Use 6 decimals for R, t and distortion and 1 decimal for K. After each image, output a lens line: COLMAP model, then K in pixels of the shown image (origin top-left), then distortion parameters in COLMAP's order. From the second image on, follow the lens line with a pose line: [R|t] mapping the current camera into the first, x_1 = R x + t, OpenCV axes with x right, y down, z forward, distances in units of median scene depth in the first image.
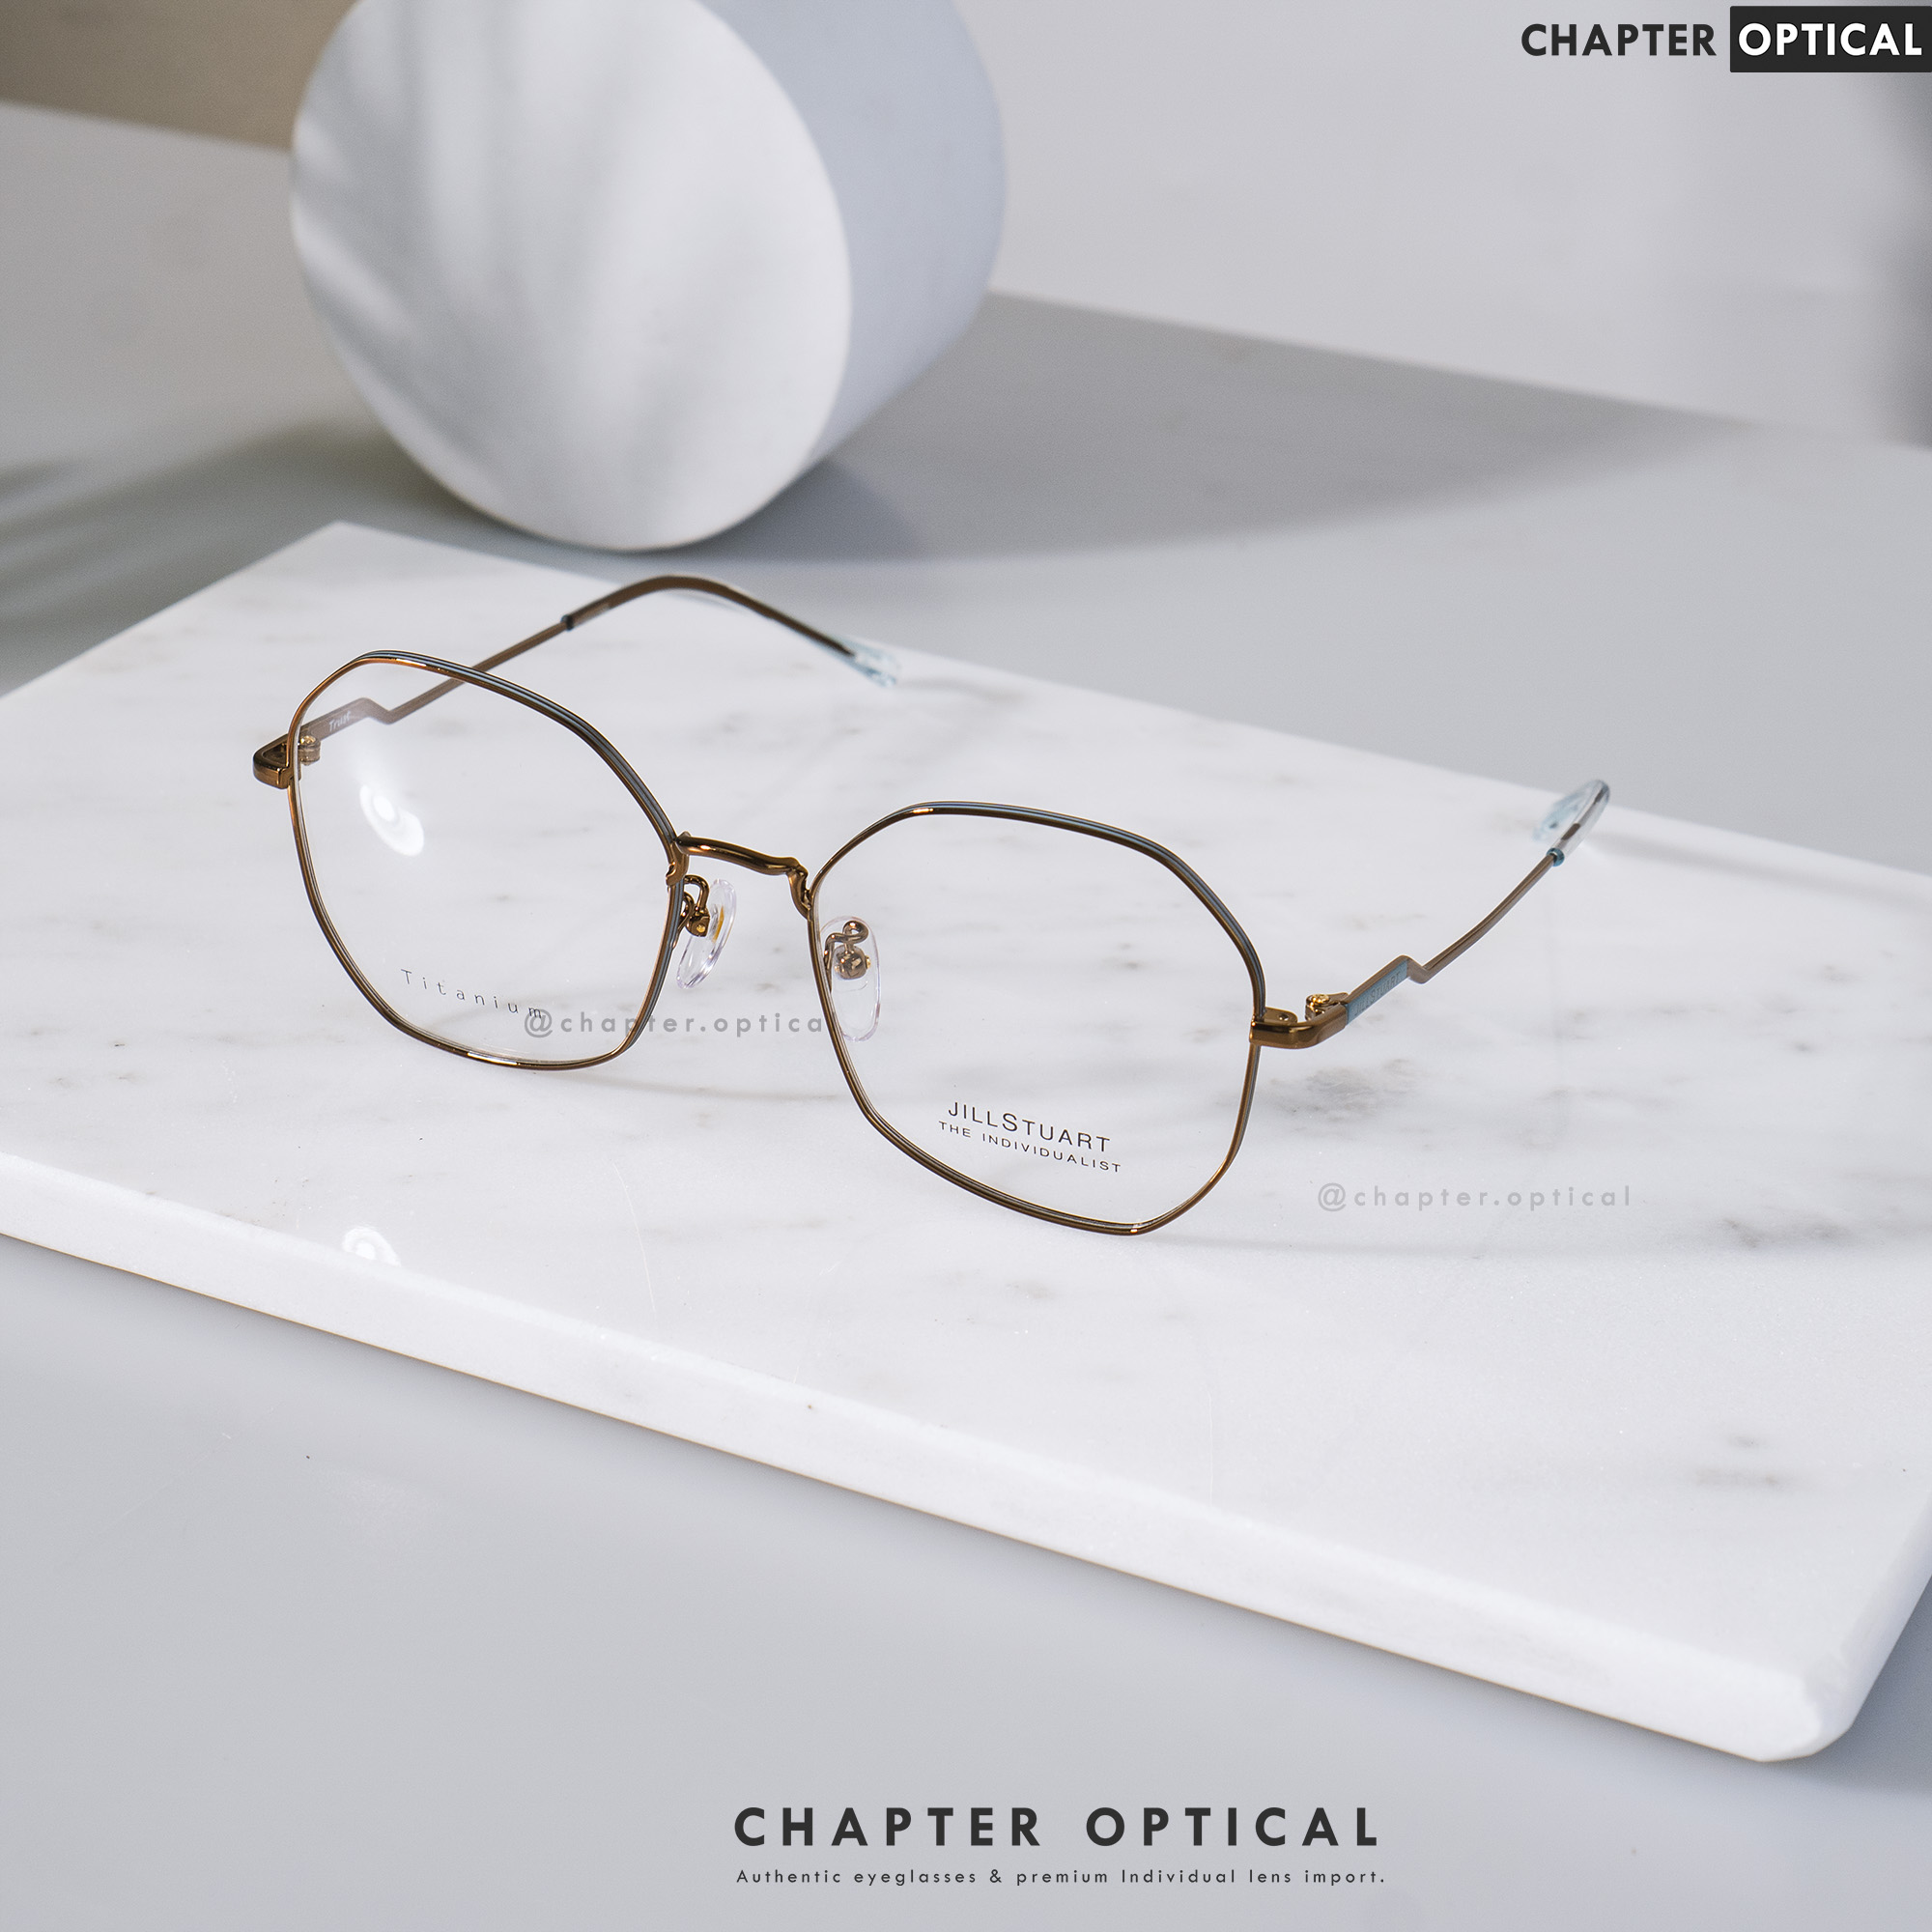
lens RADIAL K [[4582.7, 0, 966.0], [0, 4582.7, 966.0], [0, 0, 1]] dist [0.183909, -0.185952]
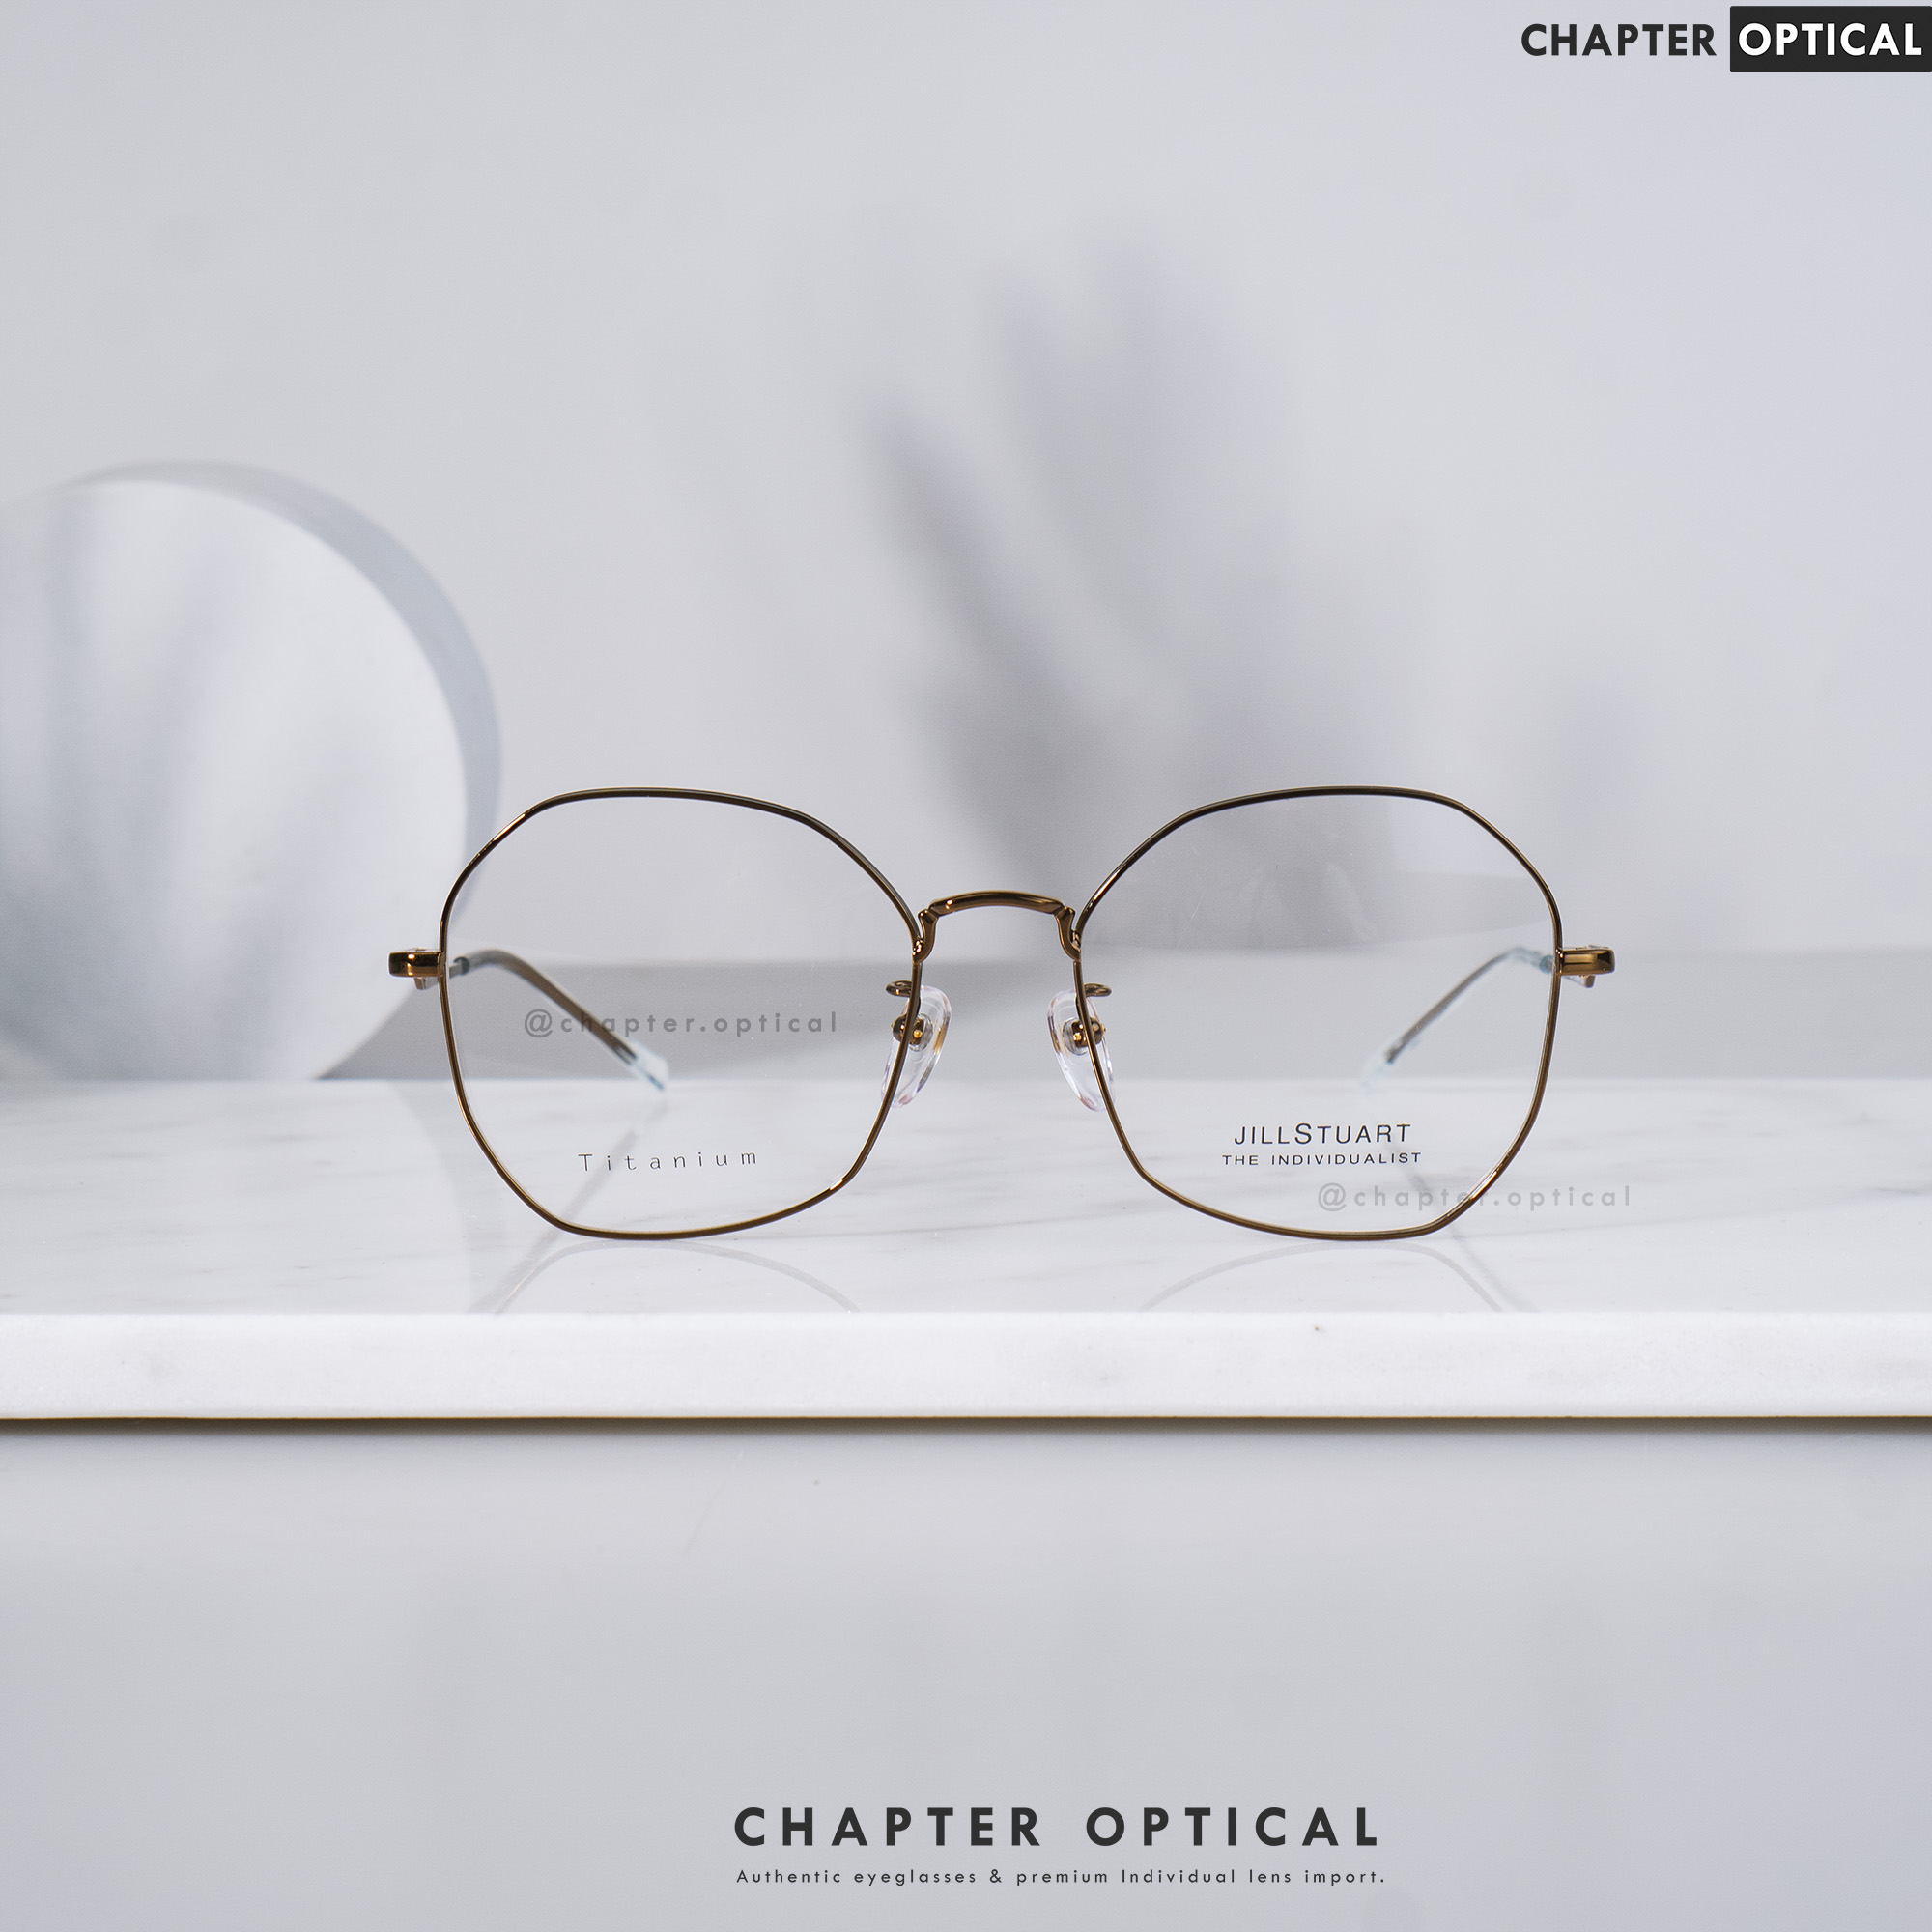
lens RADIAL K [[4582.7, 0, 966.0], [0, 4582.7, 966.0], [0, 0, 1]] dist [0.183909, -0.185952]
pose [[0.902219, -0.092788, 0.421178, -0.472060], [0.229447, 0.930174, -0.286584, 0.268550], [-0.365178, 0.355199, 0.860511, 0.155654]]
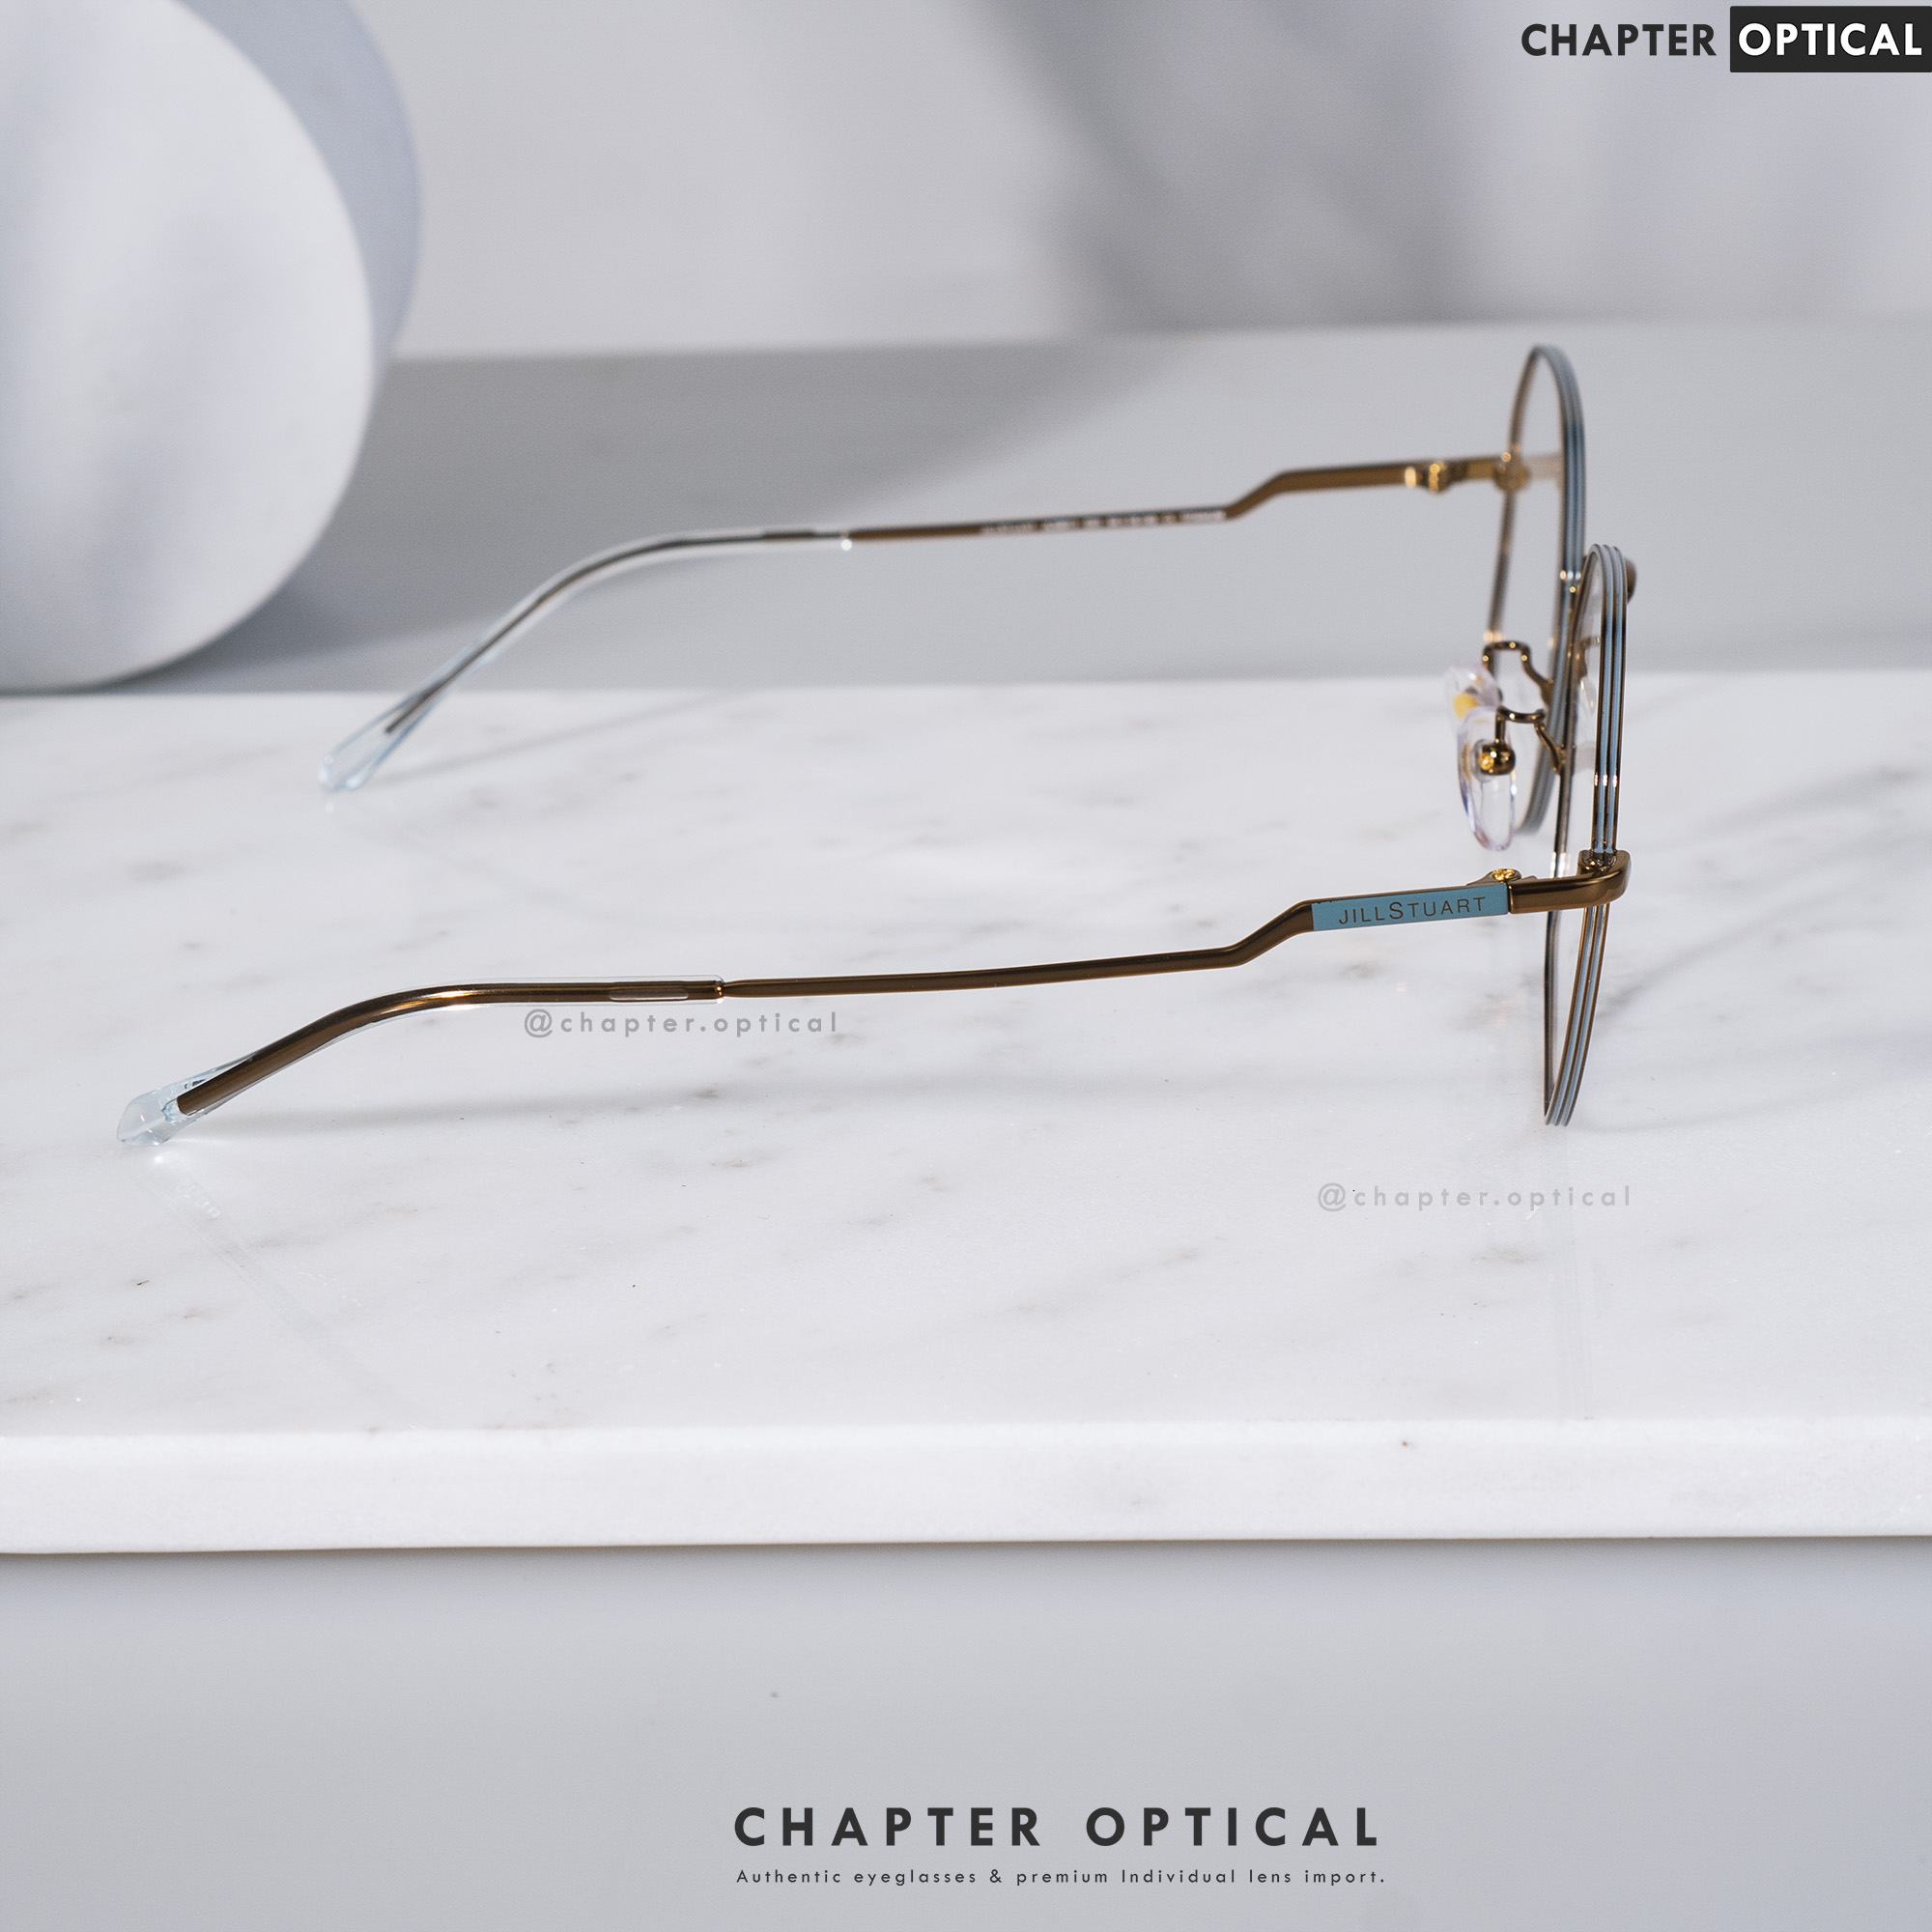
lens RADIAL K [[4582.7, 0, 966.0], [0, 4582.7, 966.0], [0, 0, 1]] dist [0.183909, -0.185952]
pose [[0.906028, -0.215687, 0.364133, -0.341705], [0.240093, 0.970488, -0.022546, 0.017166], [-0.348524, 0.107853, 0.931074, 0.282716]]
